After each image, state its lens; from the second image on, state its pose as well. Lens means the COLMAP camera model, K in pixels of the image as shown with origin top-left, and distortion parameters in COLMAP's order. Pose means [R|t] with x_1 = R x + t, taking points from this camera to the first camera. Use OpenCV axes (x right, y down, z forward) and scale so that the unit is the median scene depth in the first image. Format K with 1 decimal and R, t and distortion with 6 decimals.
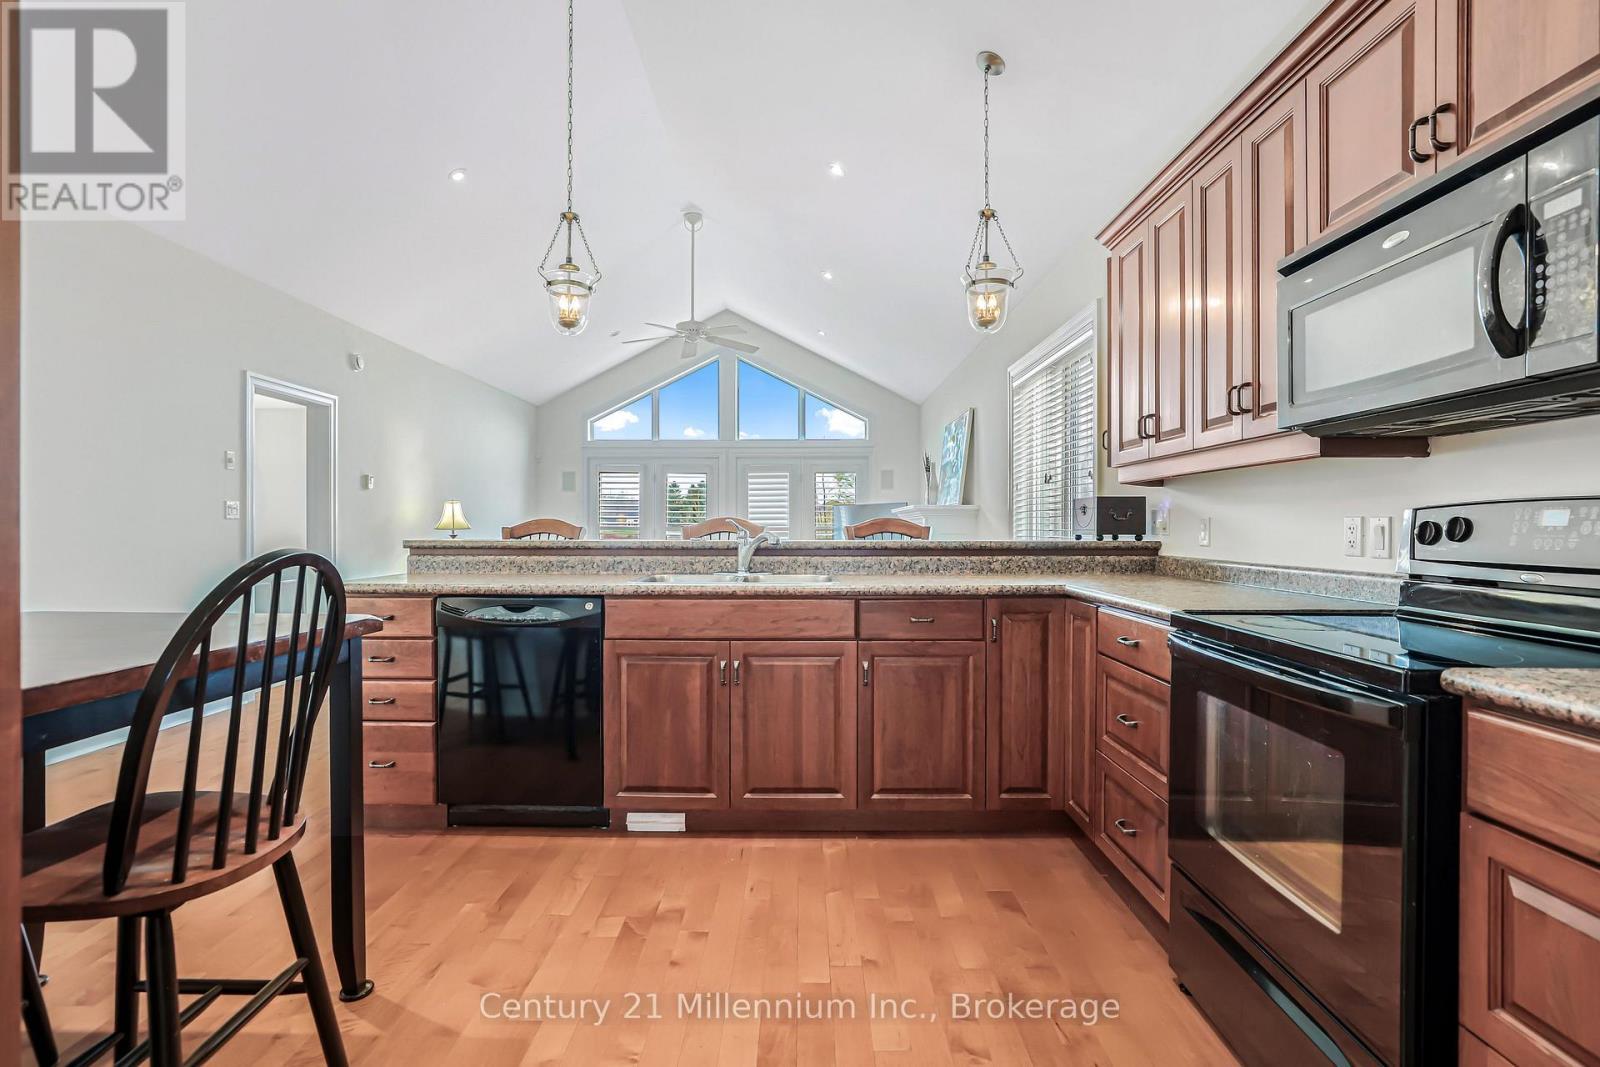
lens RADIAL K [[776.1, 0, 791.6], [0, 776.1, 533.6], [0, 0, 1]] dist [-0.022273, 0.007874]
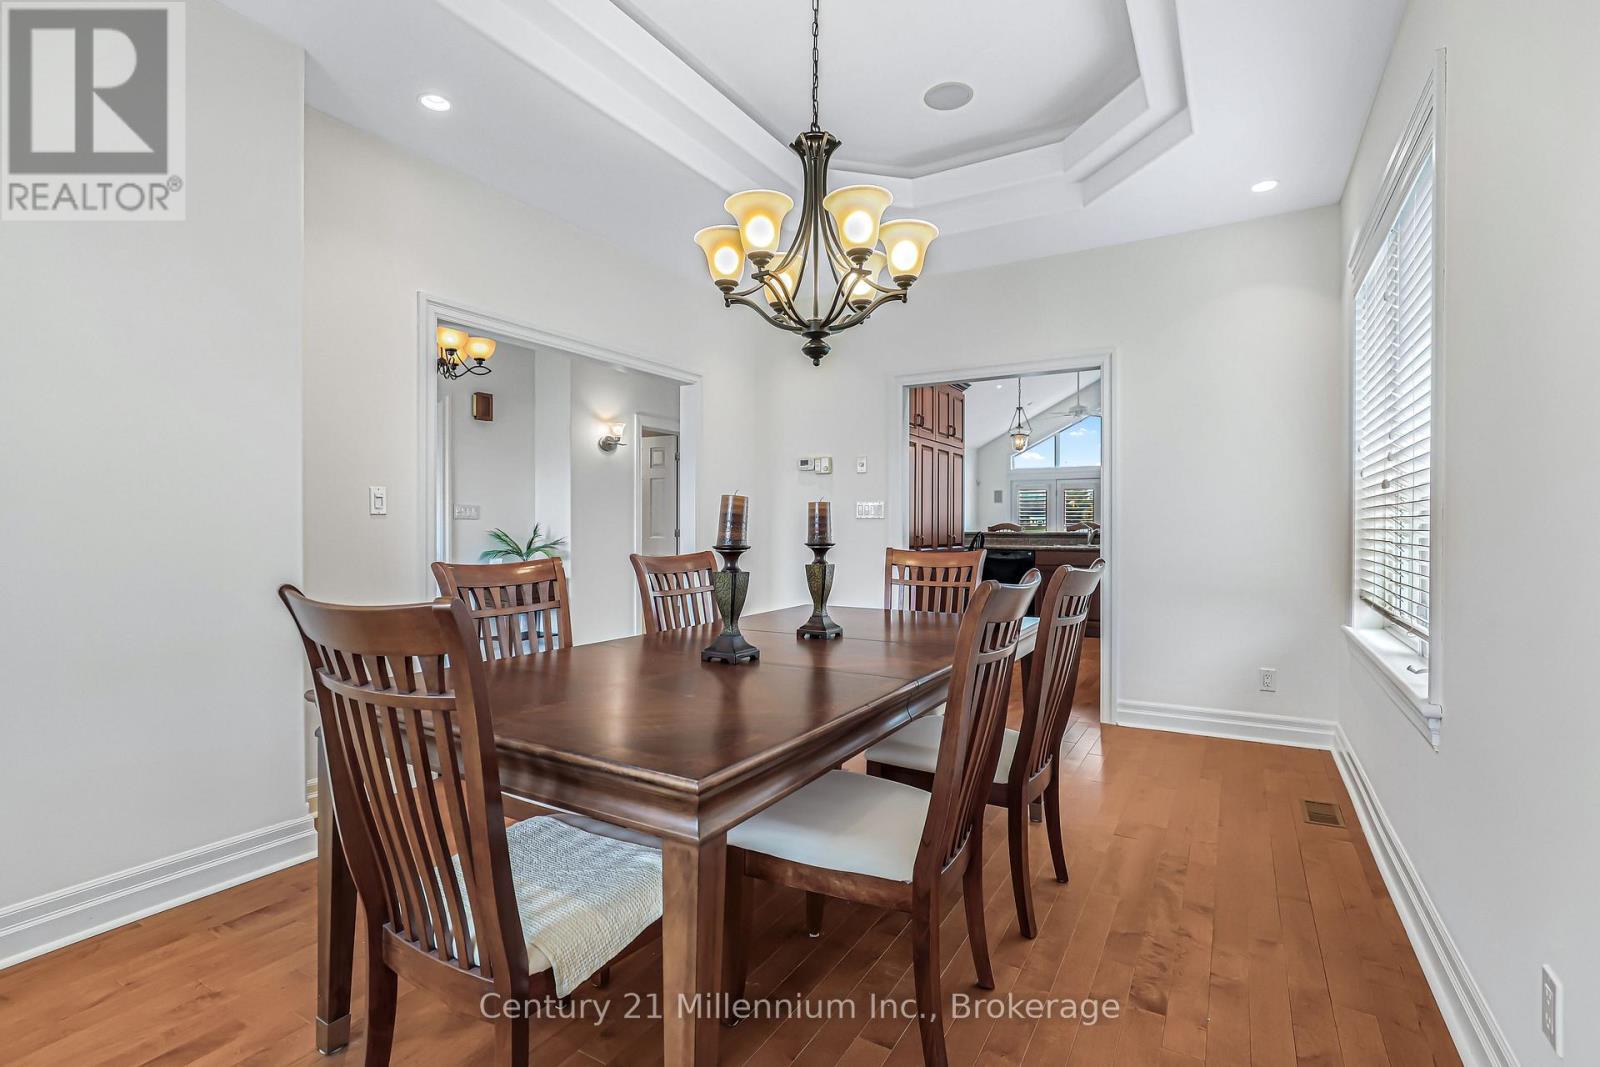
lens RADIAL K [[776.1, 0, 797.1], [0, 776.1, 528.3], [0, 0, 1]] dist [-0.022273, 0.007874]
pose [[0.876313, -0.002015, -0.481738, 0.310053], [-0.000872, 0.999983, -0.005769, 0.012527], [0.481742, 0.005476, 0.876296, -1.632055]]
